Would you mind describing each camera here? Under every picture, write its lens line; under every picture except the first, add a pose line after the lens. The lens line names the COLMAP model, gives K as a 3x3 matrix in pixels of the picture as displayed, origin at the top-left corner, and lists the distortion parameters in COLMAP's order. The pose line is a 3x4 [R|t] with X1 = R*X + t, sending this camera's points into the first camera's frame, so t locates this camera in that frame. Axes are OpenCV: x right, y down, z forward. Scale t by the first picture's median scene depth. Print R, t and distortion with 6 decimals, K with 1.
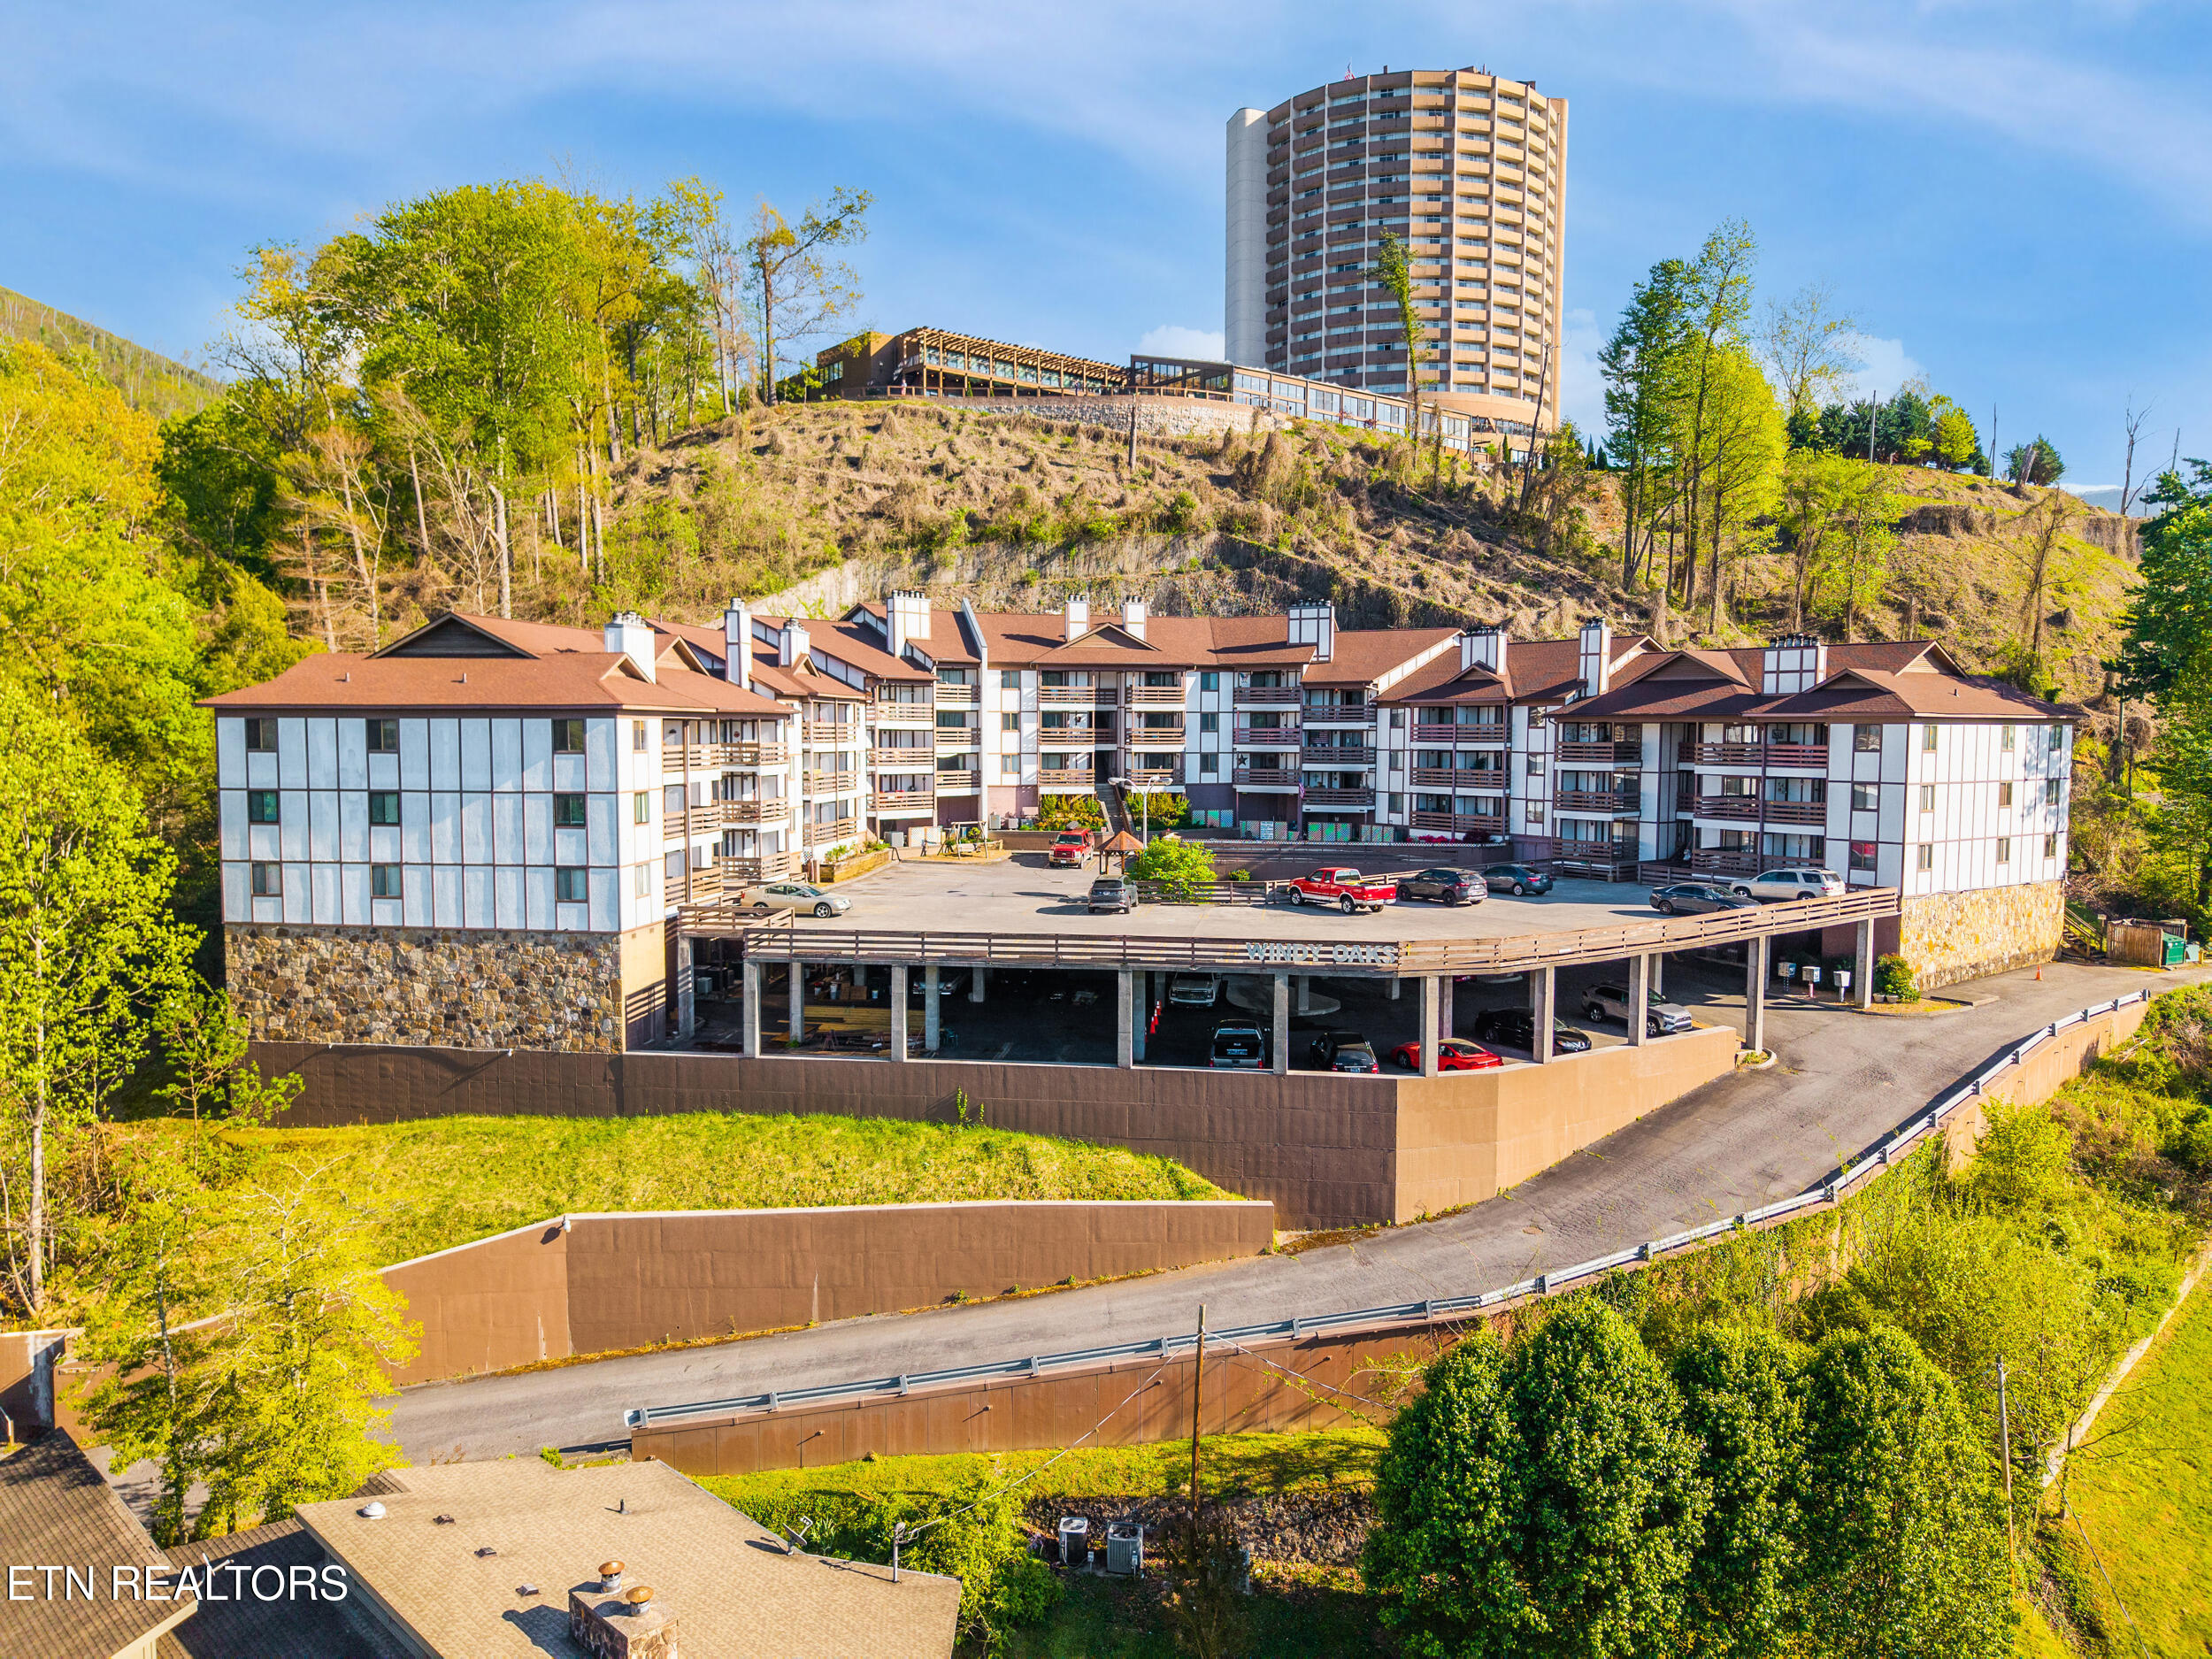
lens RADIAL K [[1485.8, 0, 1106.0], [0, 1485.8, 829.5], [0, 0, 1]] dist [0.010284, -0.005727]
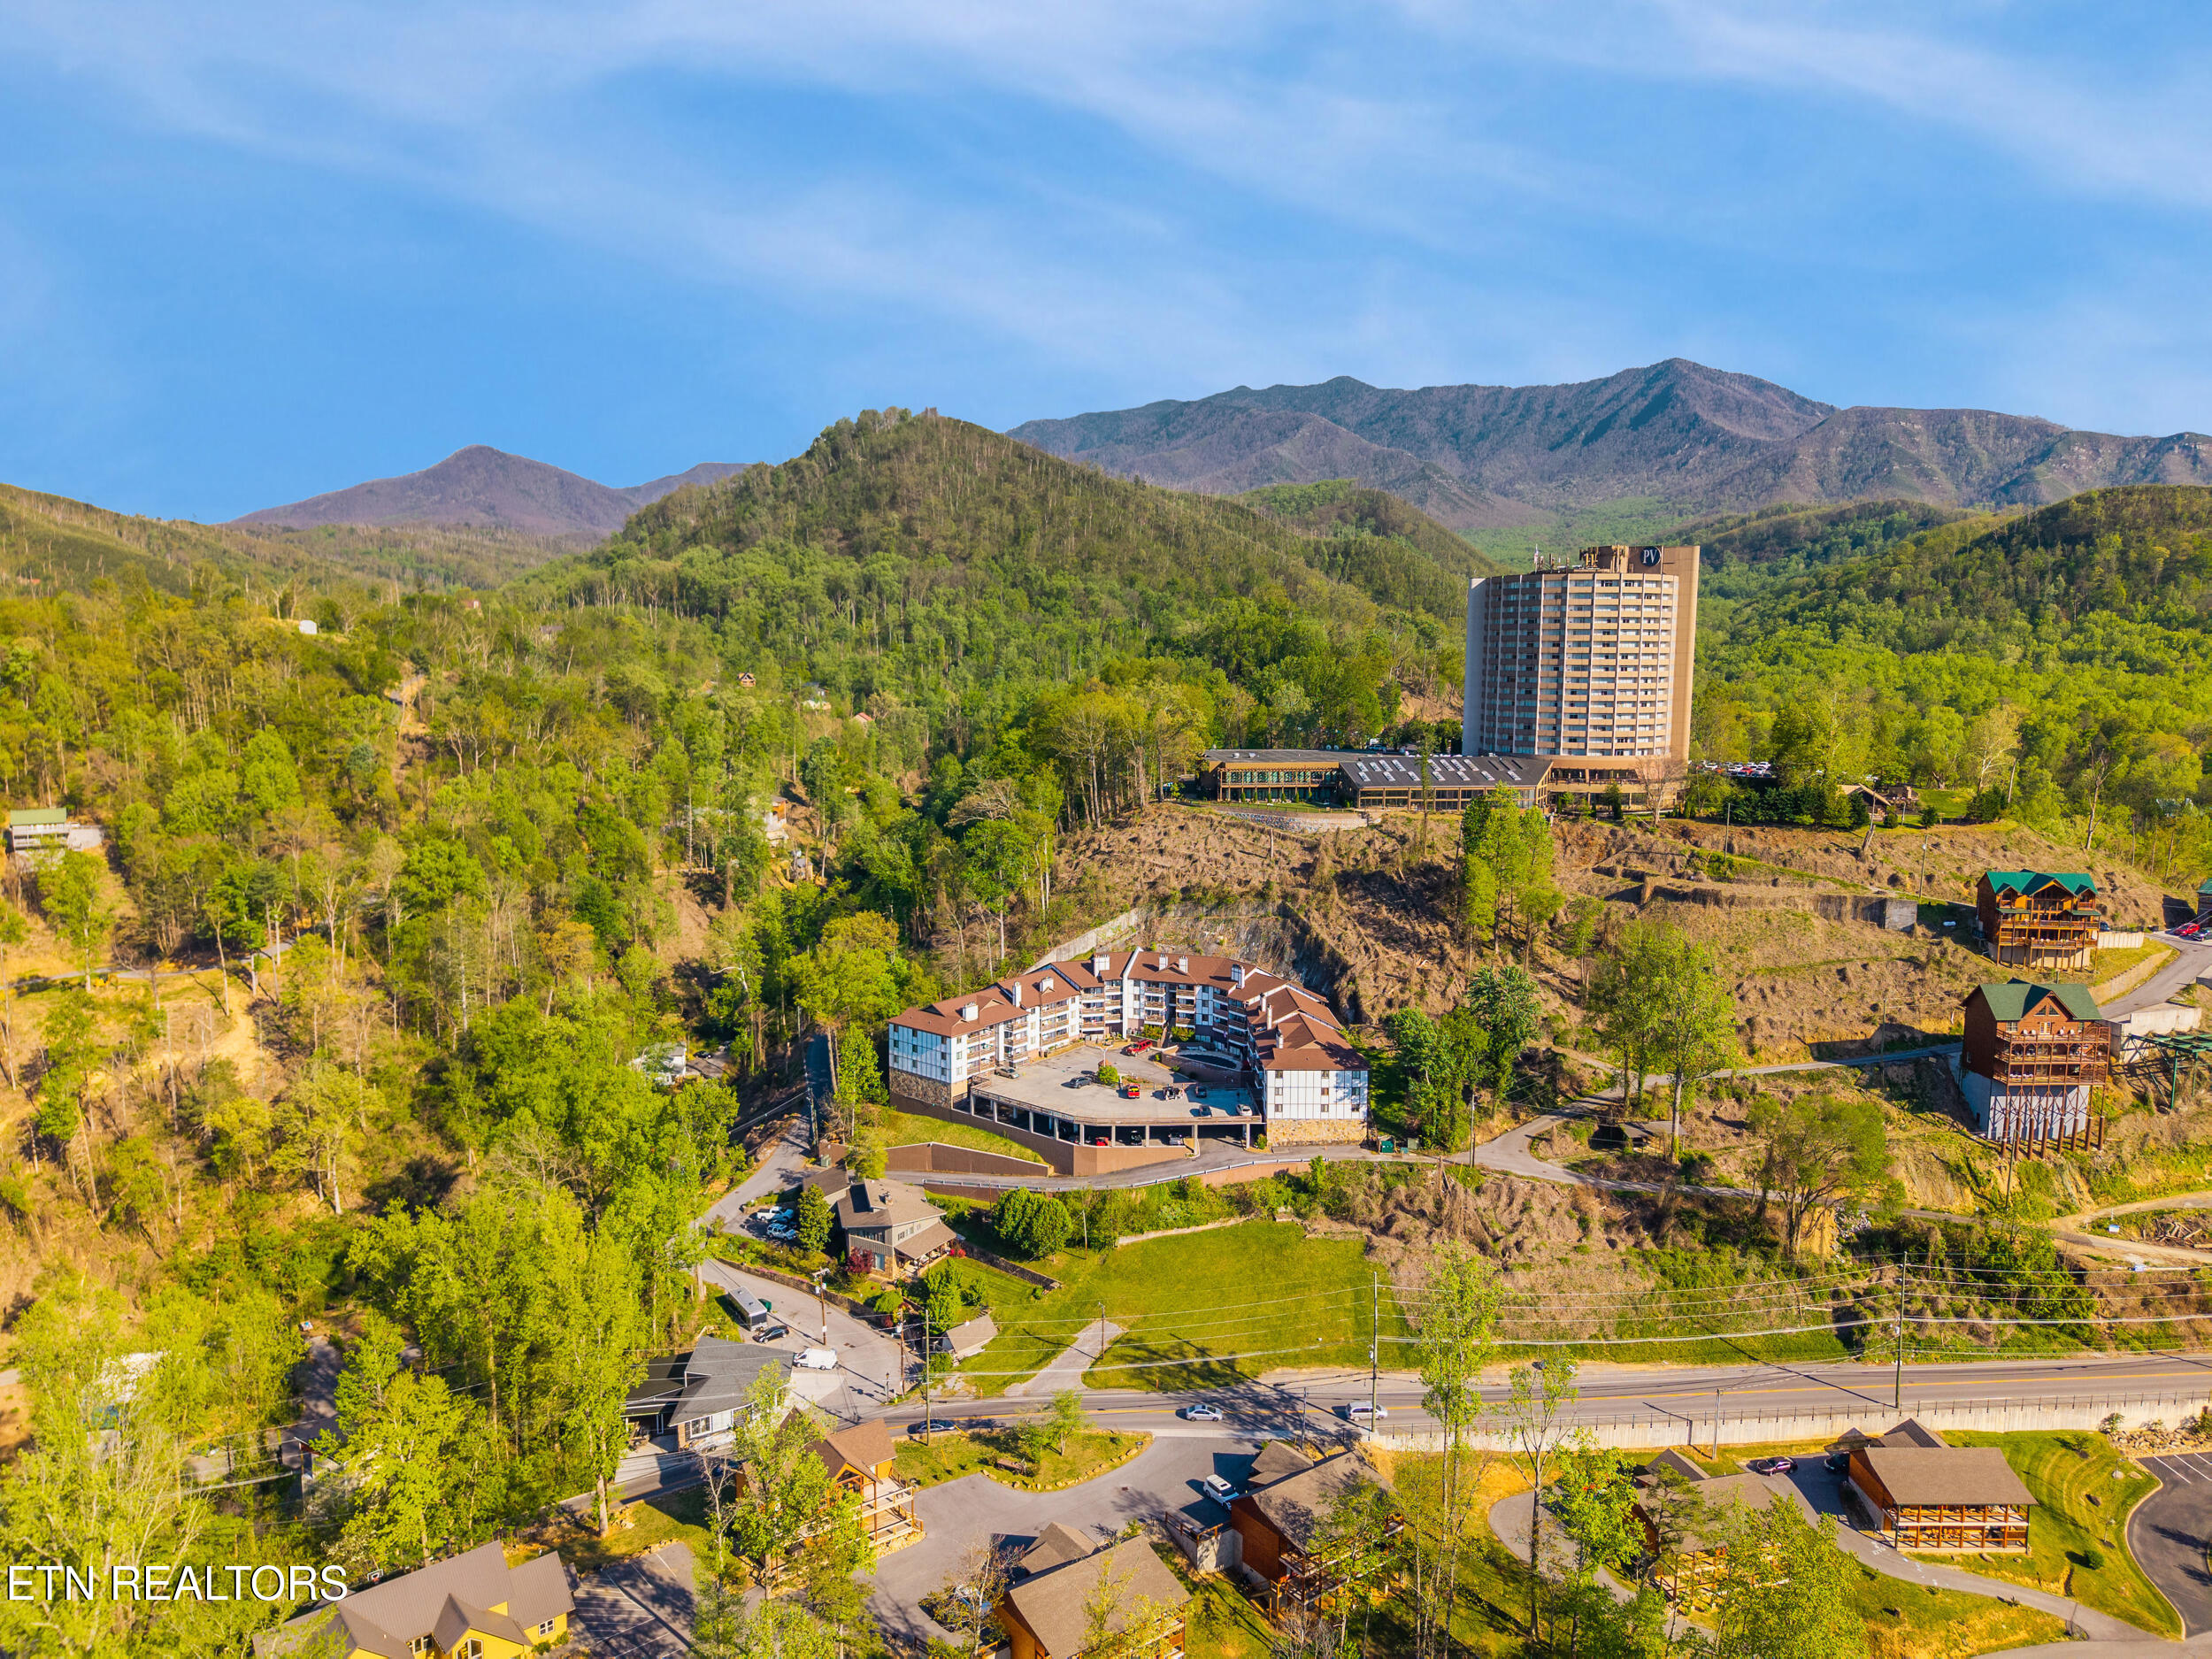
lens RADIAL K [[1545.0, 0, 1106.0], [0, 1545.0, 829.5], [0, 0, 1]] dist [0.079236, -0.001154]
pose [[0.839071, 0.073744, -0.539001, 1.577006], [-0.037295, 0.996236, 0.078244, -0.669586], [0.542742, -0.045550, 0.838663, -1.662272]]
